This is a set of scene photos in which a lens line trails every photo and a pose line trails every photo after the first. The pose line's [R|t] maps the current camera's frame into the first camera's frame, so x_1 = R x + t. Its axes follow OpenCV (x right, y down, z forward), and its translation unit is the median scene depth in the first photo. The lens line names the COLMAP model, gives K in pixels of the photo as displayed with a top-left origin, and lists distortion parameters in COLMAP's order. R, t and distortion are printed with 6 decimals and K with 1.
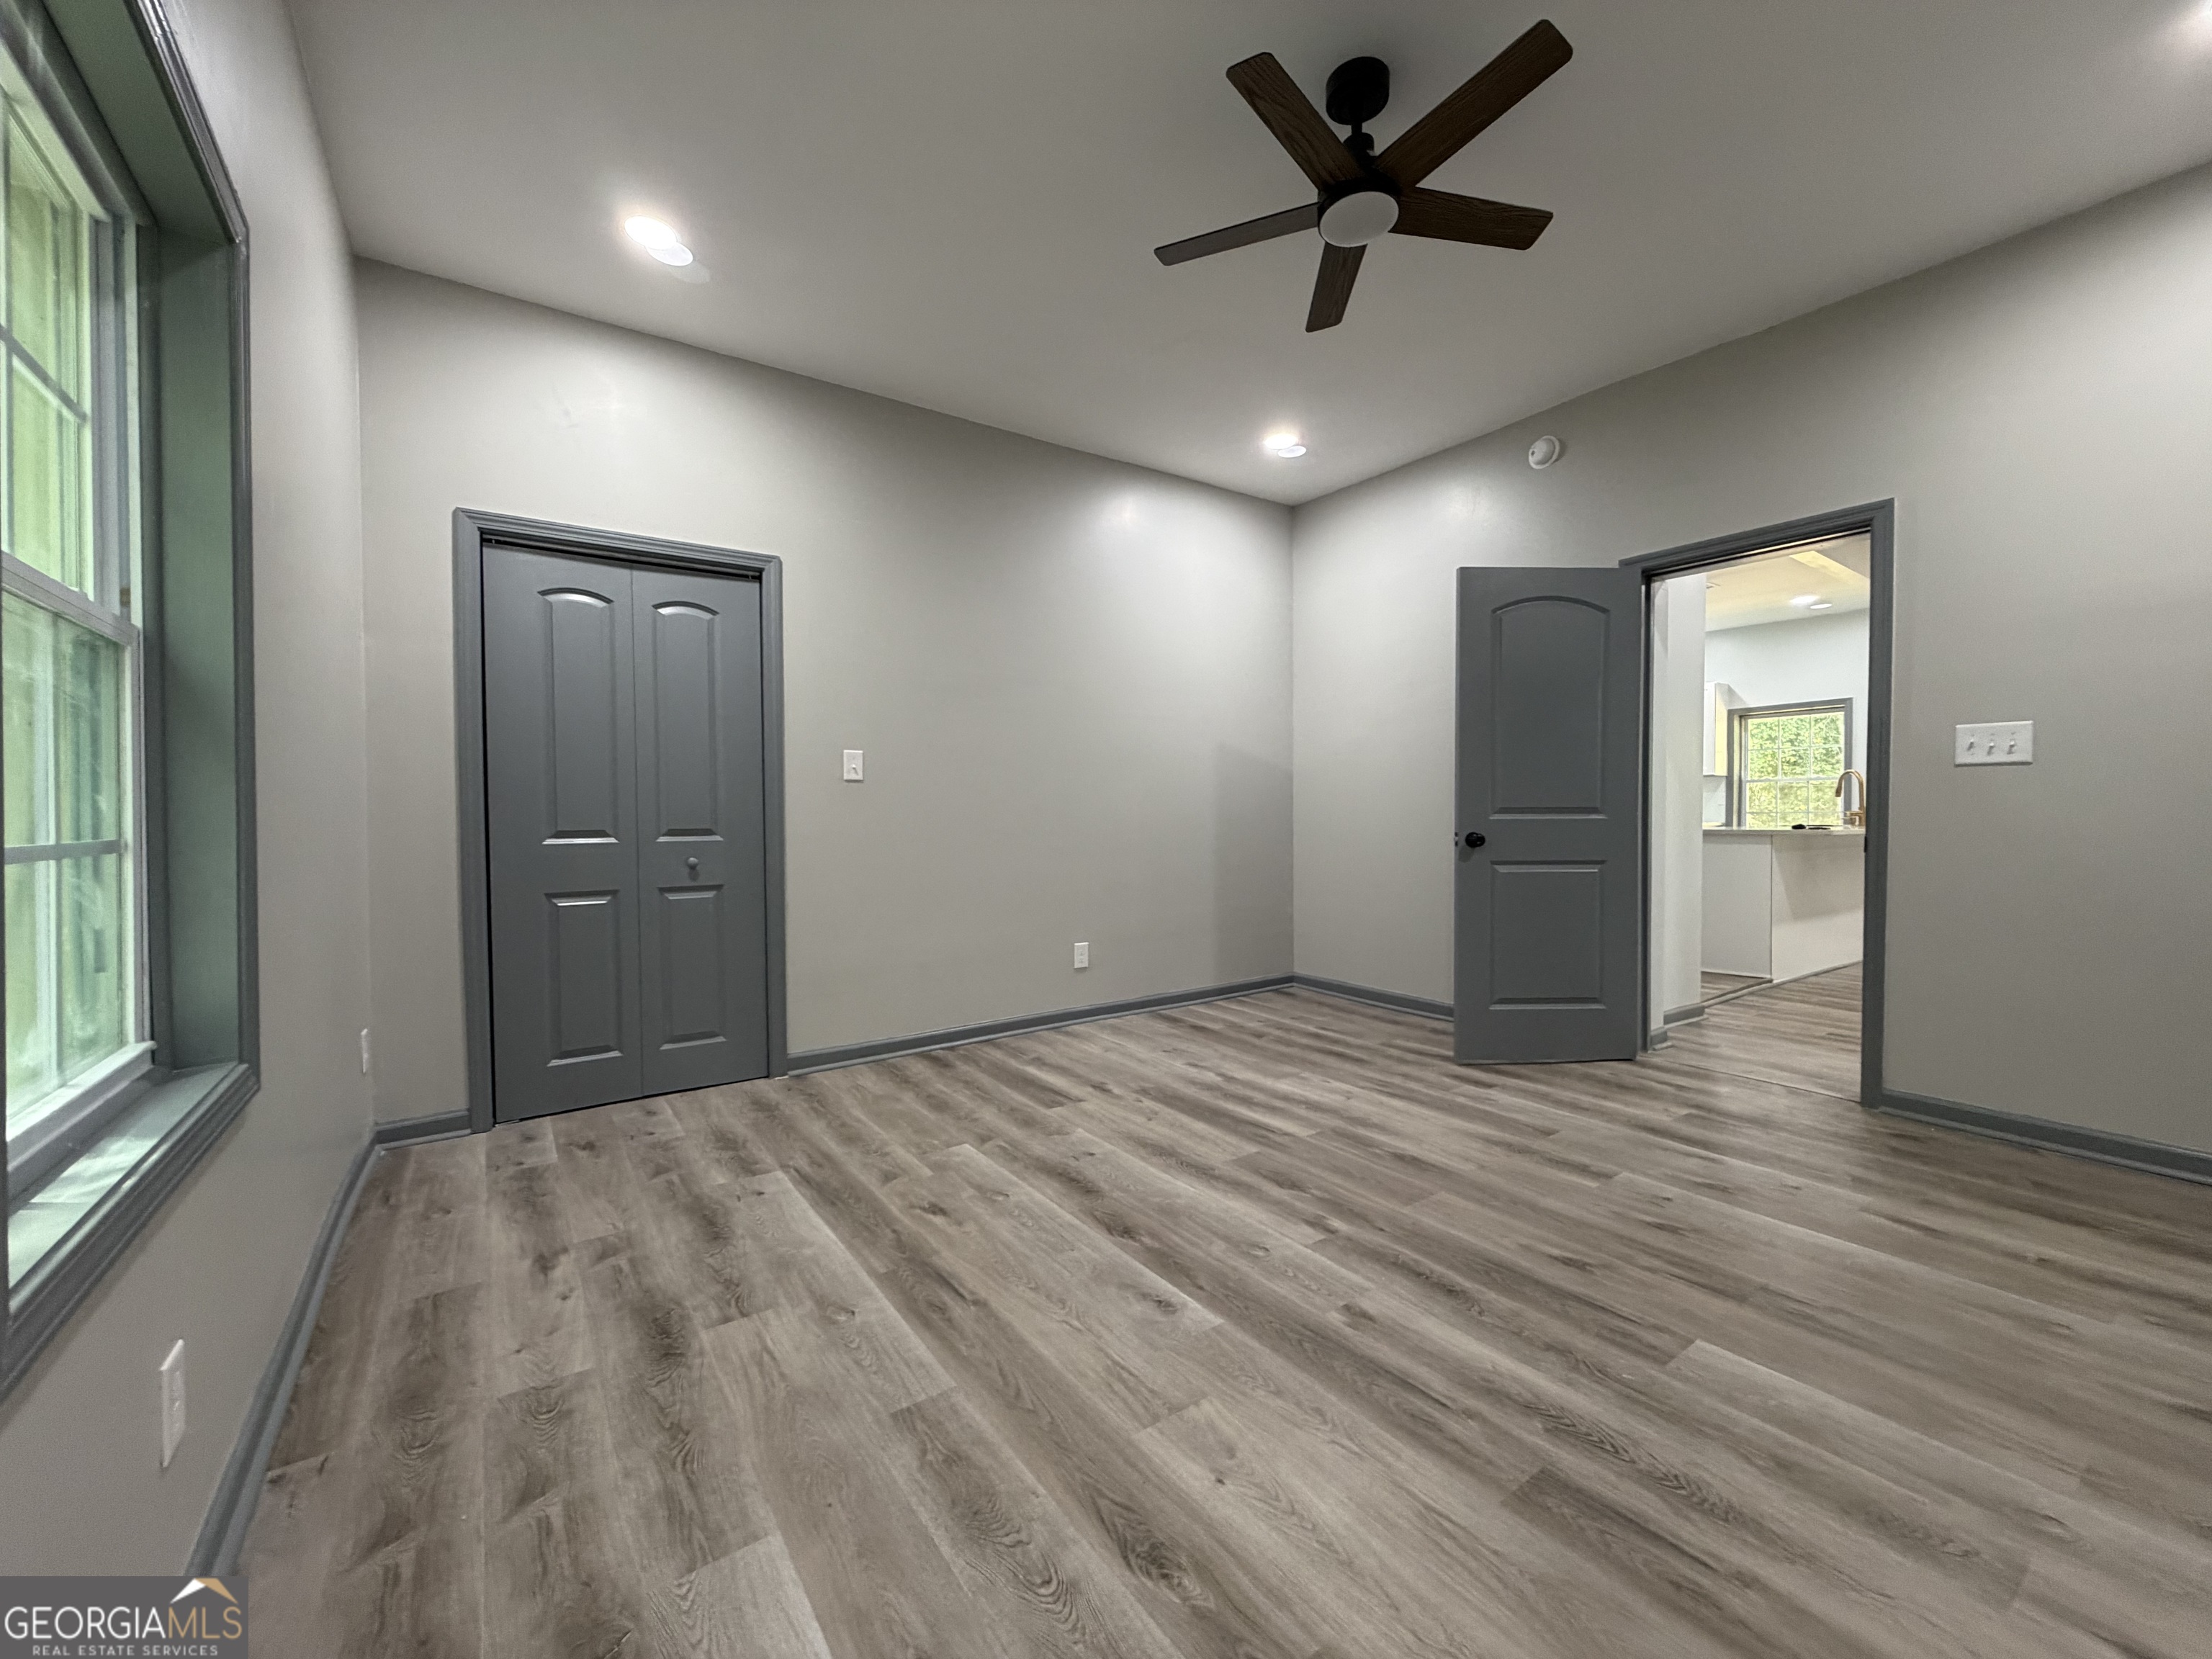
lens RADIAL K [[883.8, 0, 1101.6], [0, 883.8, 830.2], [0, 0, 1]] dist [-0.000900, 0.000149]
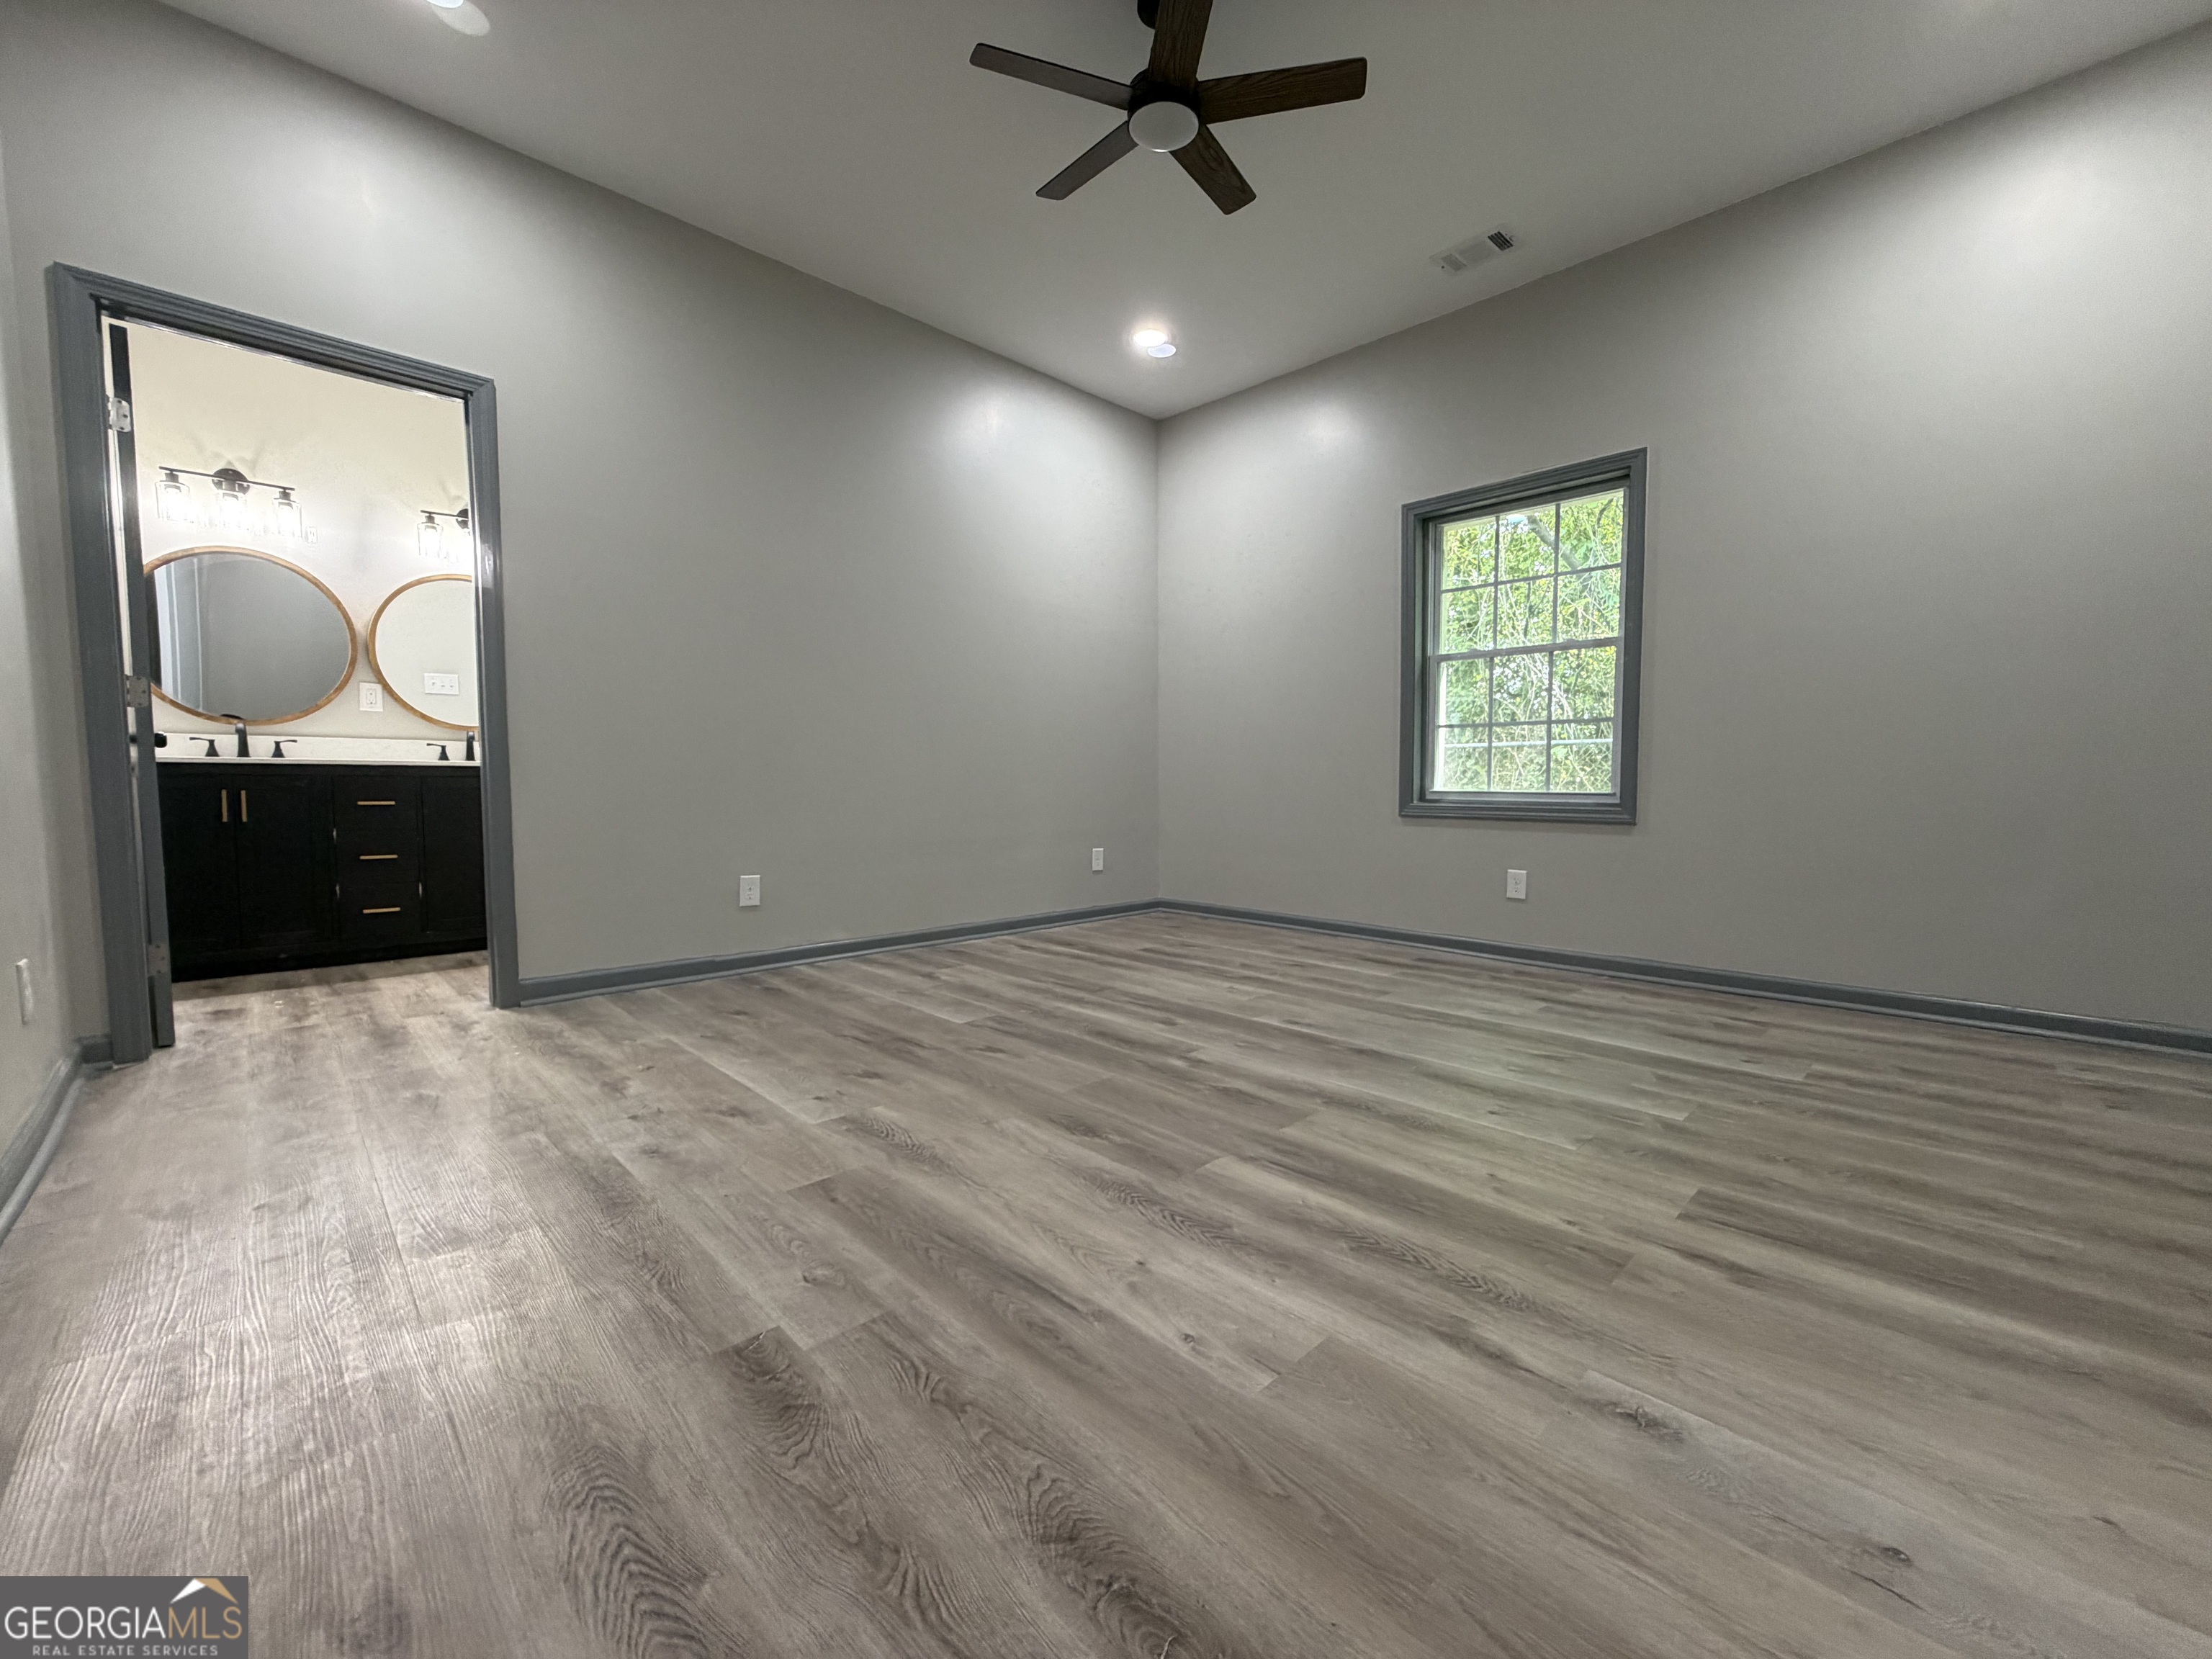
lens RADIAL K [[883.8, 0, 1101.6], [0, 883.8, 830.2], [0, 0, 1]] dist [-0.000900, 0.000149]
pose [[-0.987727, 0.016294, -0.155341, 0.426609], [0.003977, 0.996845, 0.079276, 0.066398], [0.156142, 0.077685, -0.984675, 1.654069]]
